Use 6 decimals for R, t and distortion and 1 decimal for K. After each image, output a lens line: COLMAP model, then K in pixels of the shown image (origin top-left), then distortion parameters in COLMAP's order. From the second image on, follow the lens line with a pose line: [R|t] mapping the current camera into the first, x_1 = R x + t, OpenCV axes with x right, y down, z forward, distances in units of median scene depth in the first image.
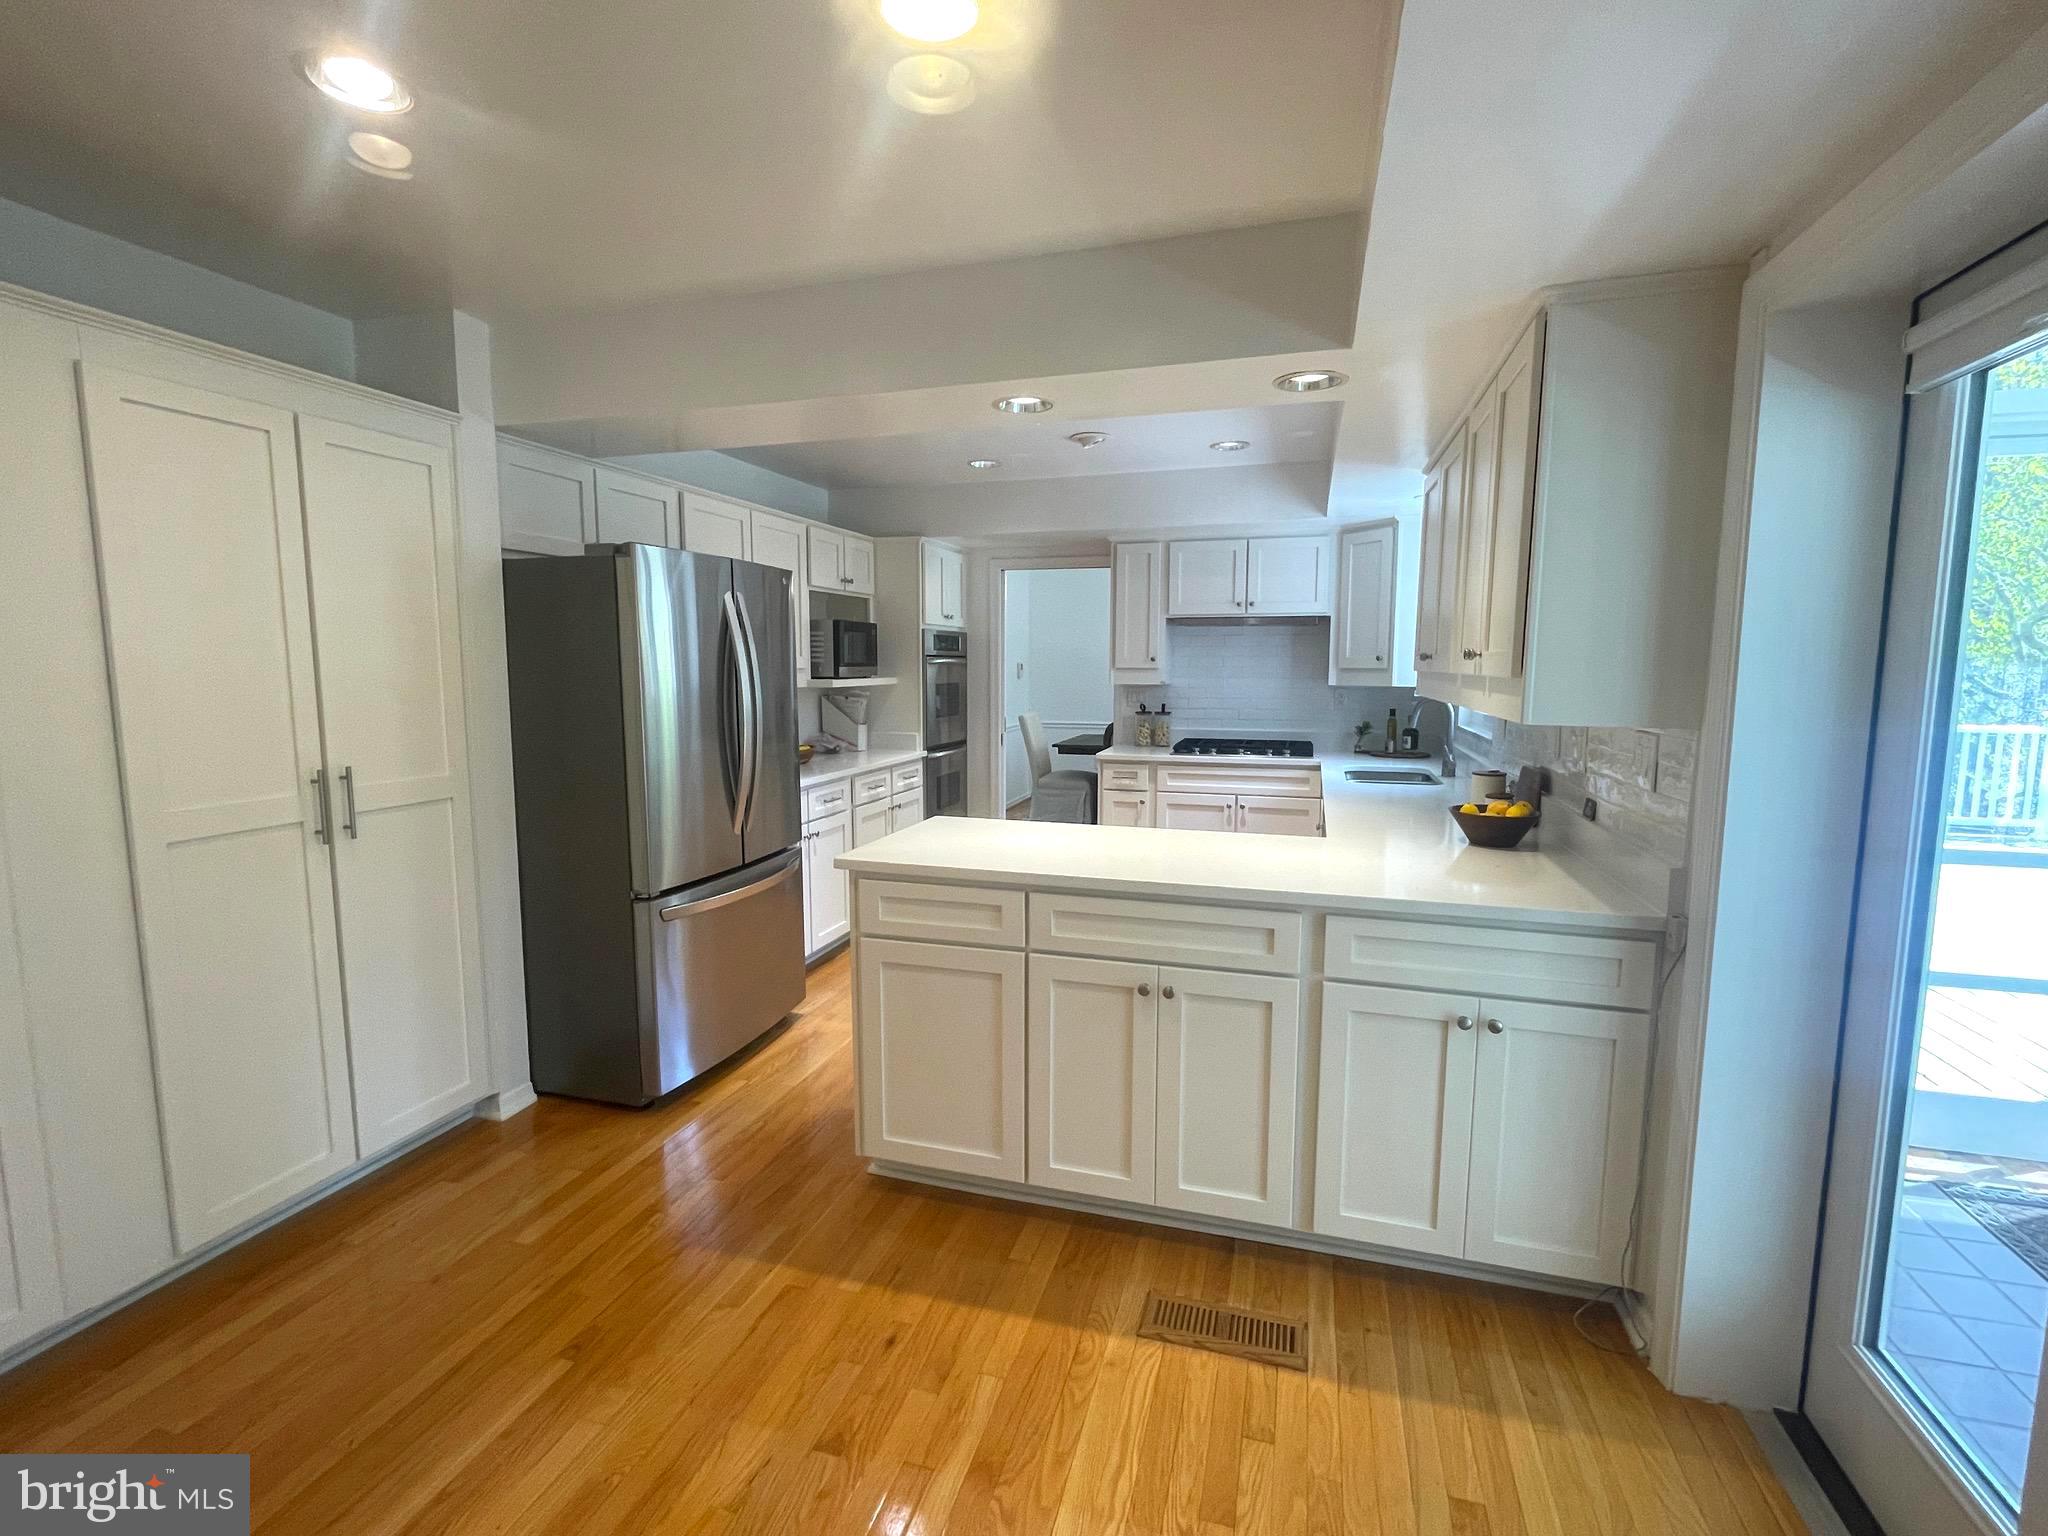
lens RADIAL K [[926.7, 0, 1023.6], [0, 926.7, 764.1], [0, 0, 1]] dist [-0.002208, 0.000122]
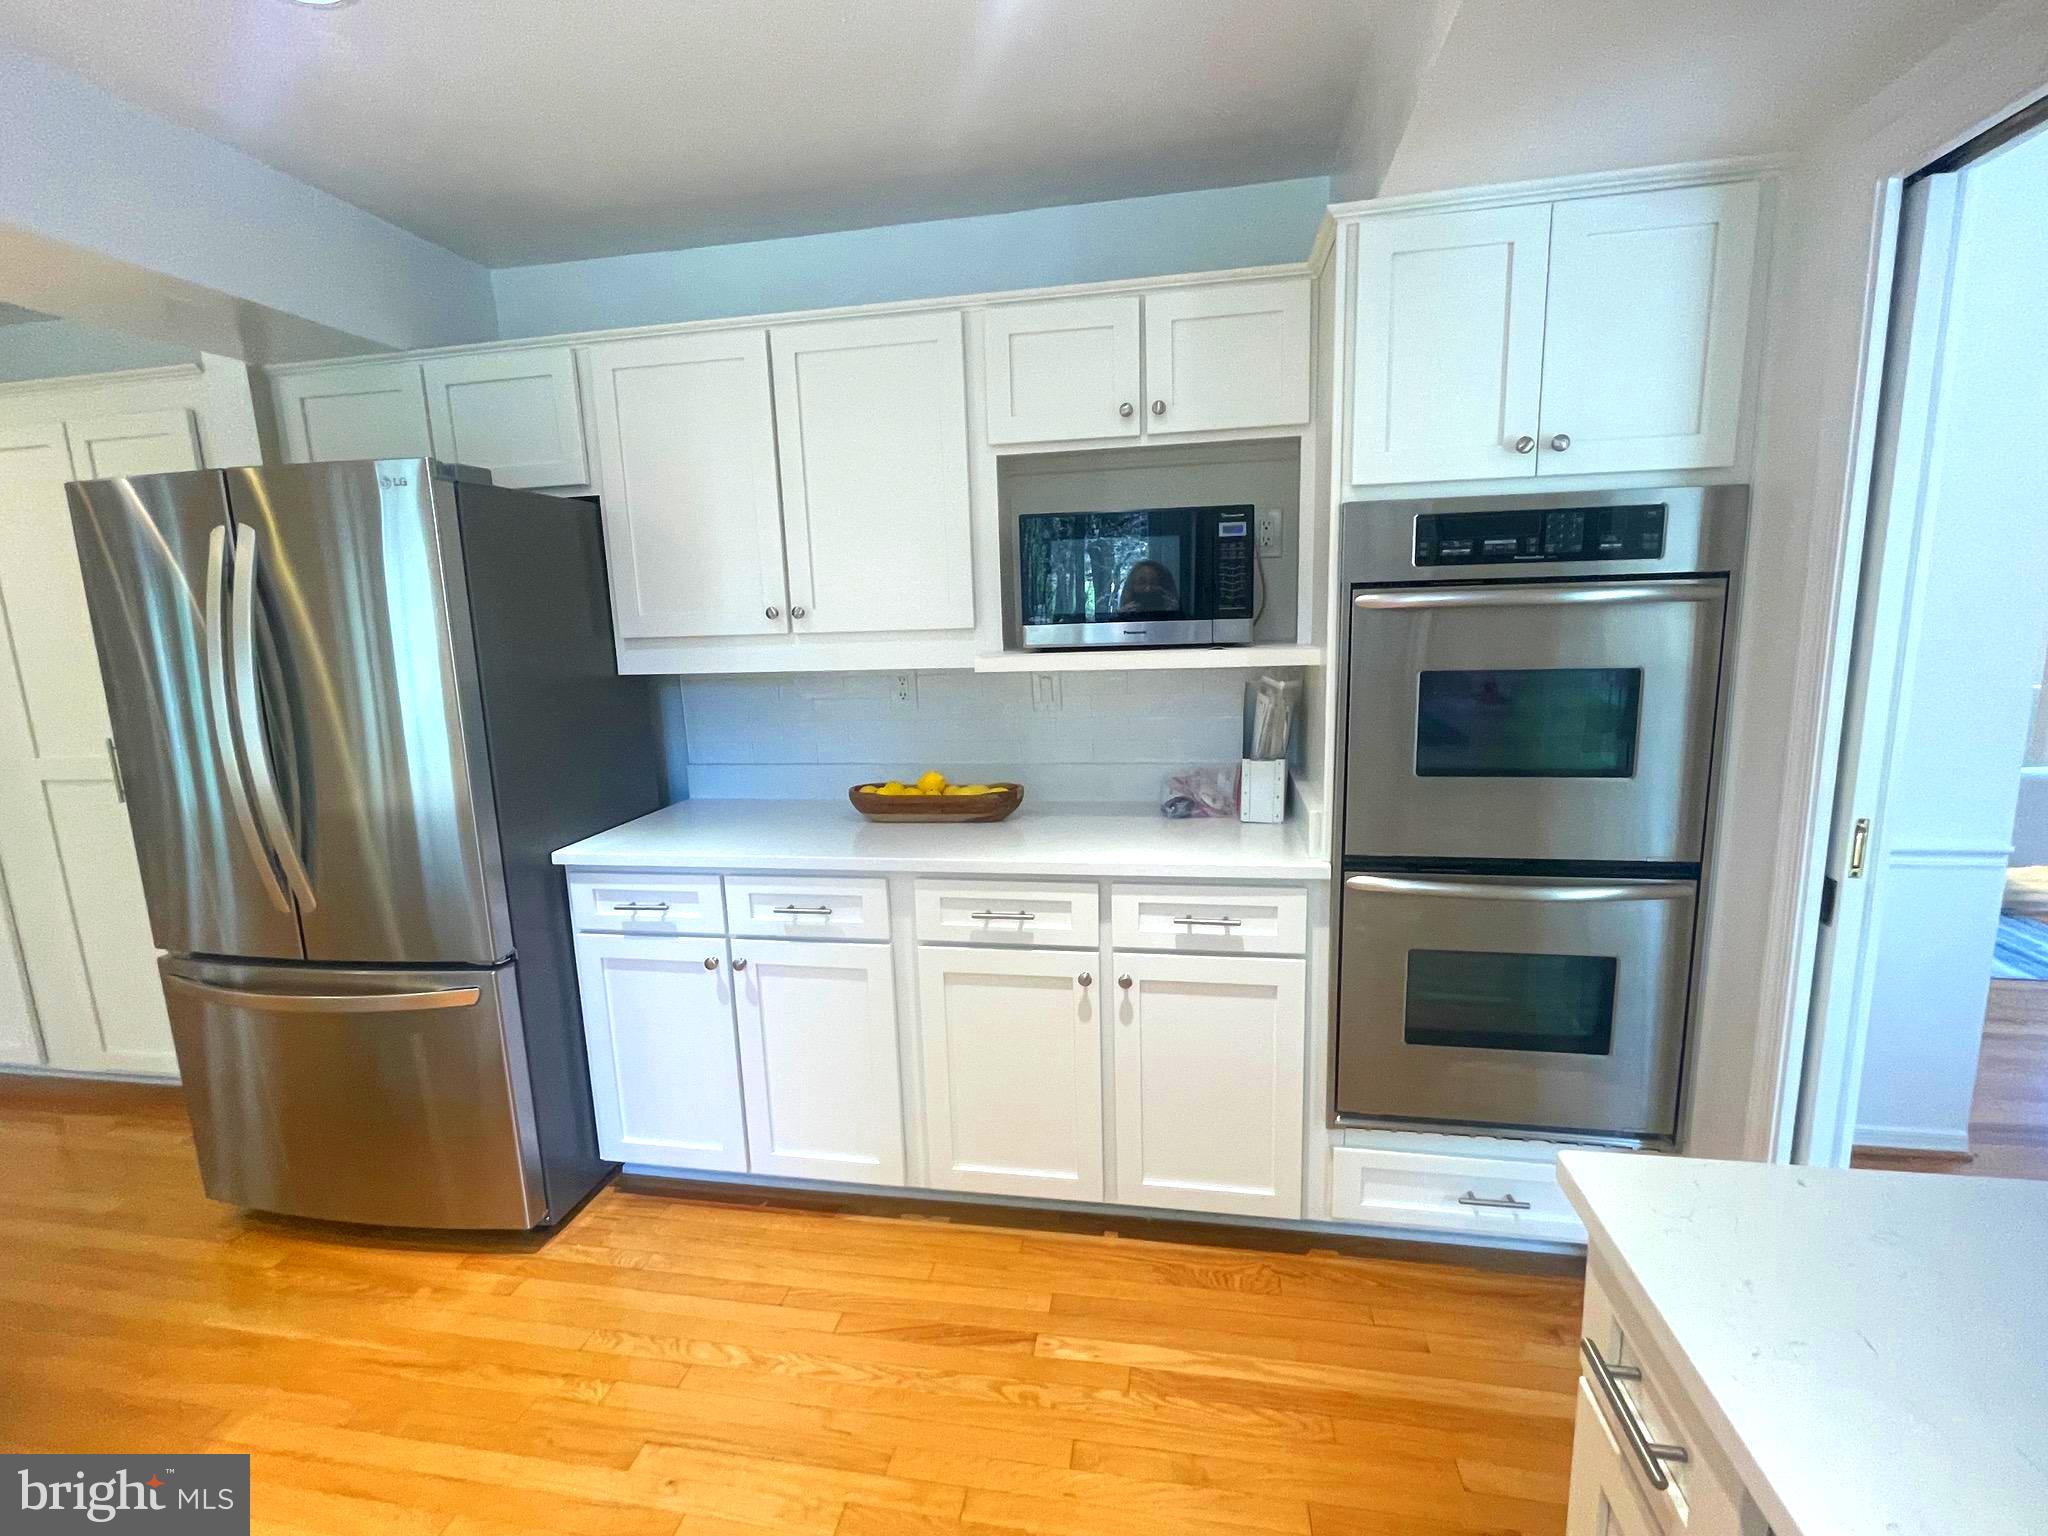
lens RADIAL K [[926.7, 0, 1020.6], [0, 926.7, 751.1], [0, 0, 1]] dist [-0.002208, 0.000122]
pose [[0.118002, 0.168261, -0.978654, 0.438827], [-0.070044, 0.984495, 0.160820, -0.212191], [0.990540, 0.049572, 0.127958, 1.717175]]
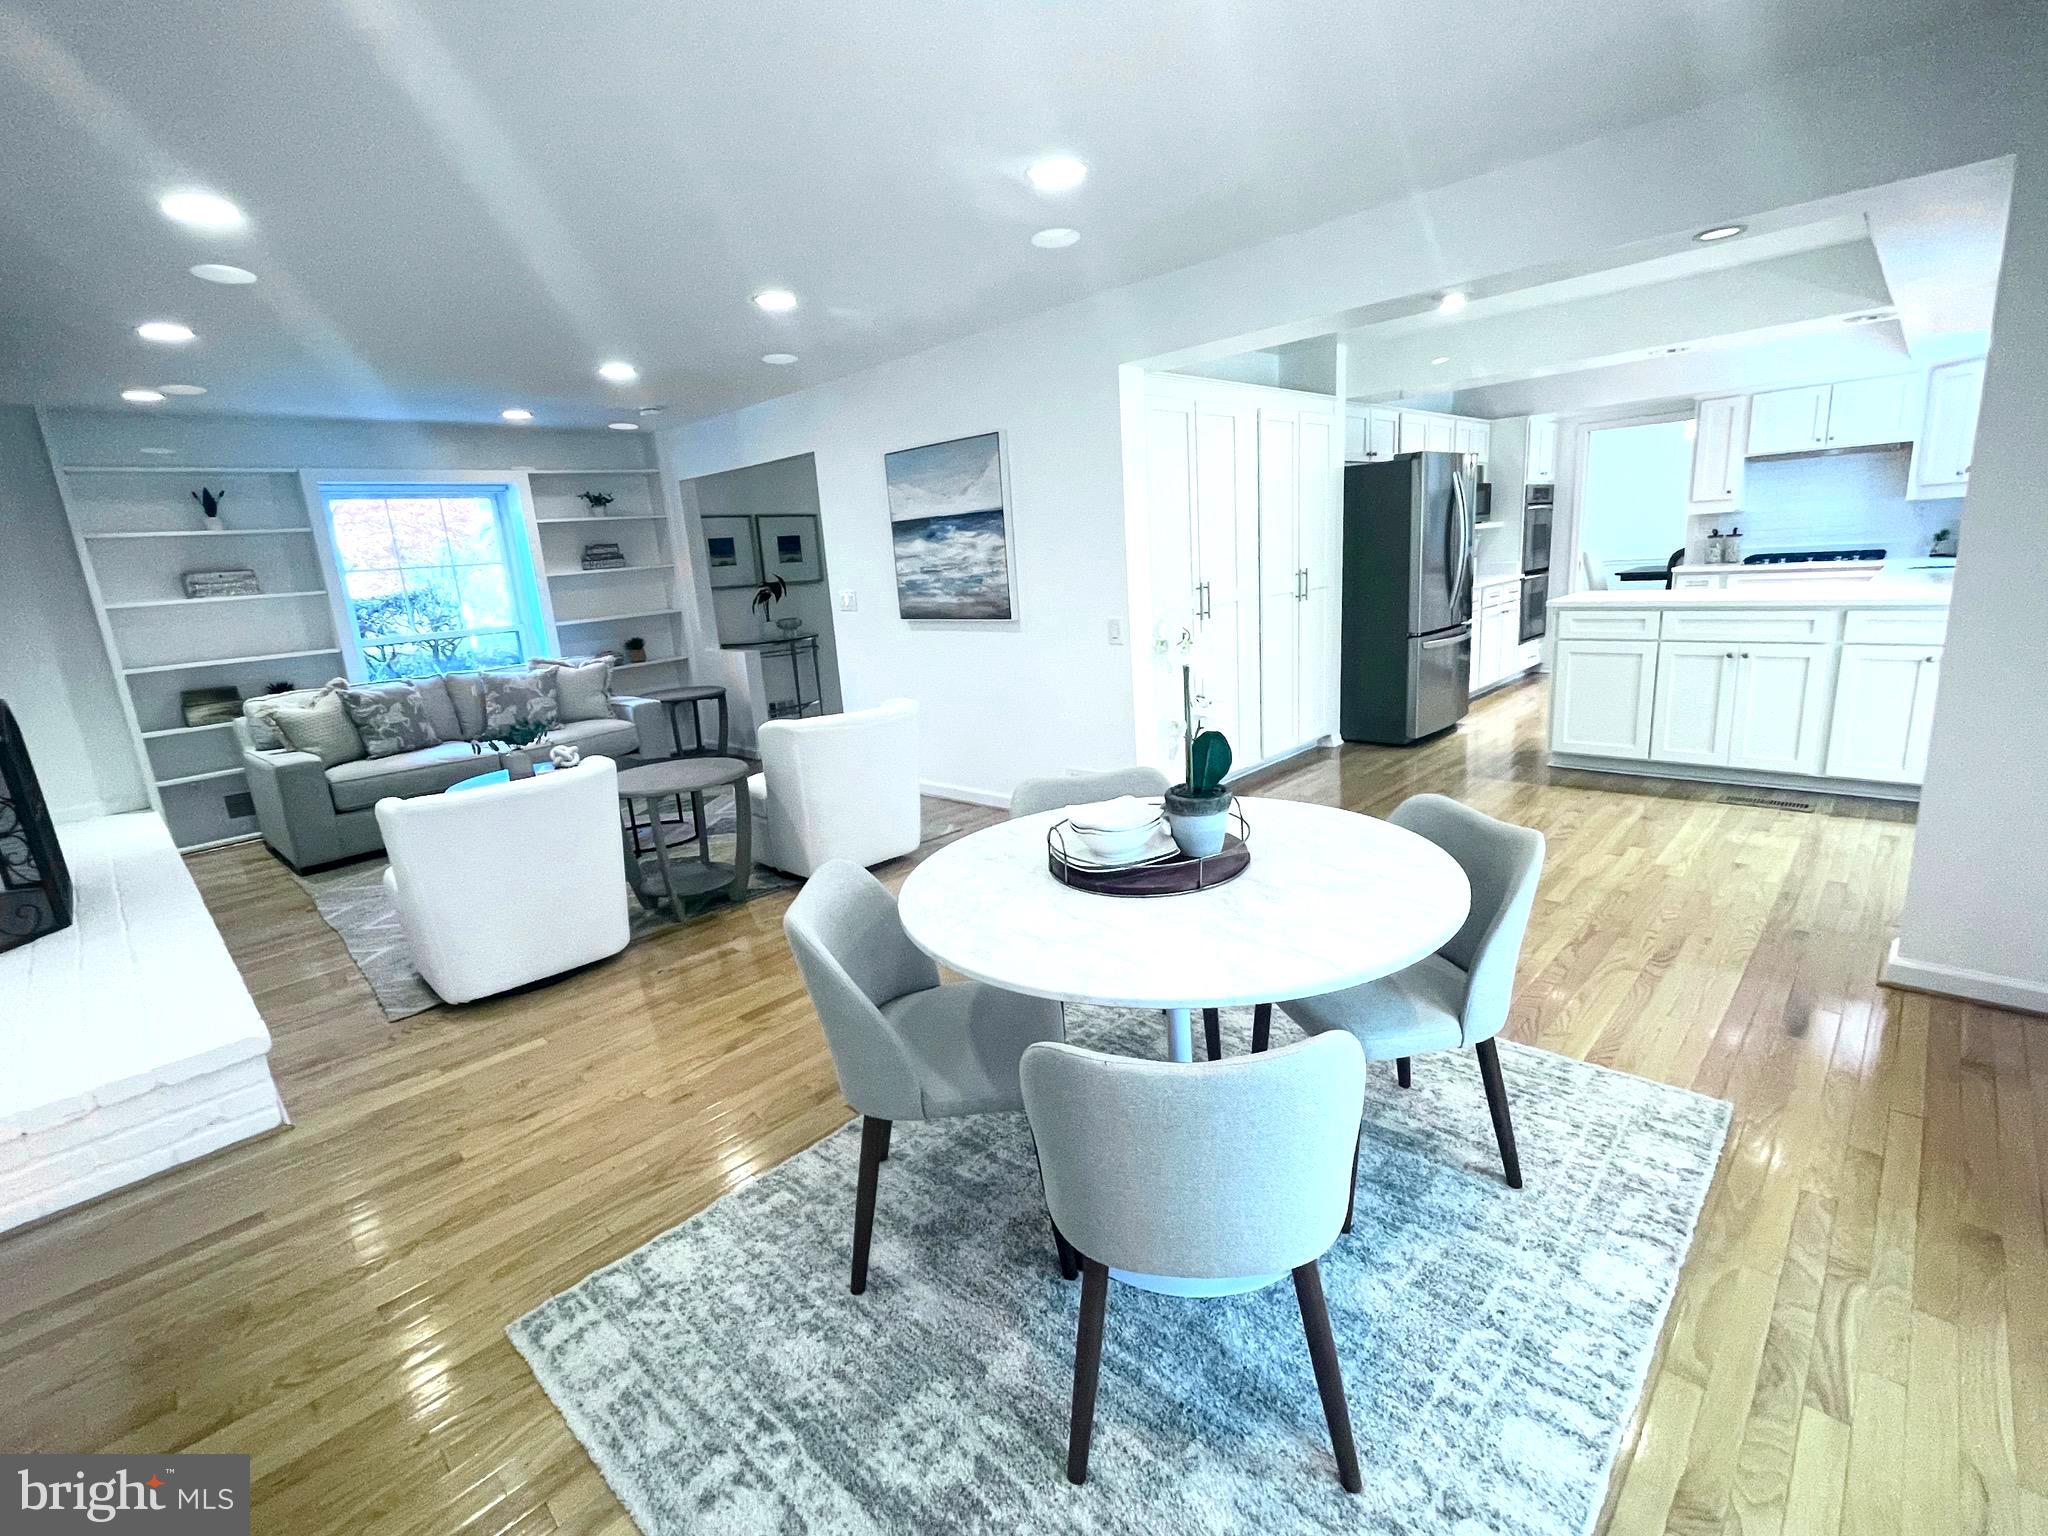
lens RADIAL K [[926.7, 0, 1024.4], [0, 926.7, 765.2], [0, 0, 1]] dist [-0.002208, 0.000122]
pose [[0.888010, 0.043595, -0.457753, -0.246483], [0.018370, 0.991337, 0.130050, 0.154594], [0.459457, -0.123895, 0.879517, -1.232213]]
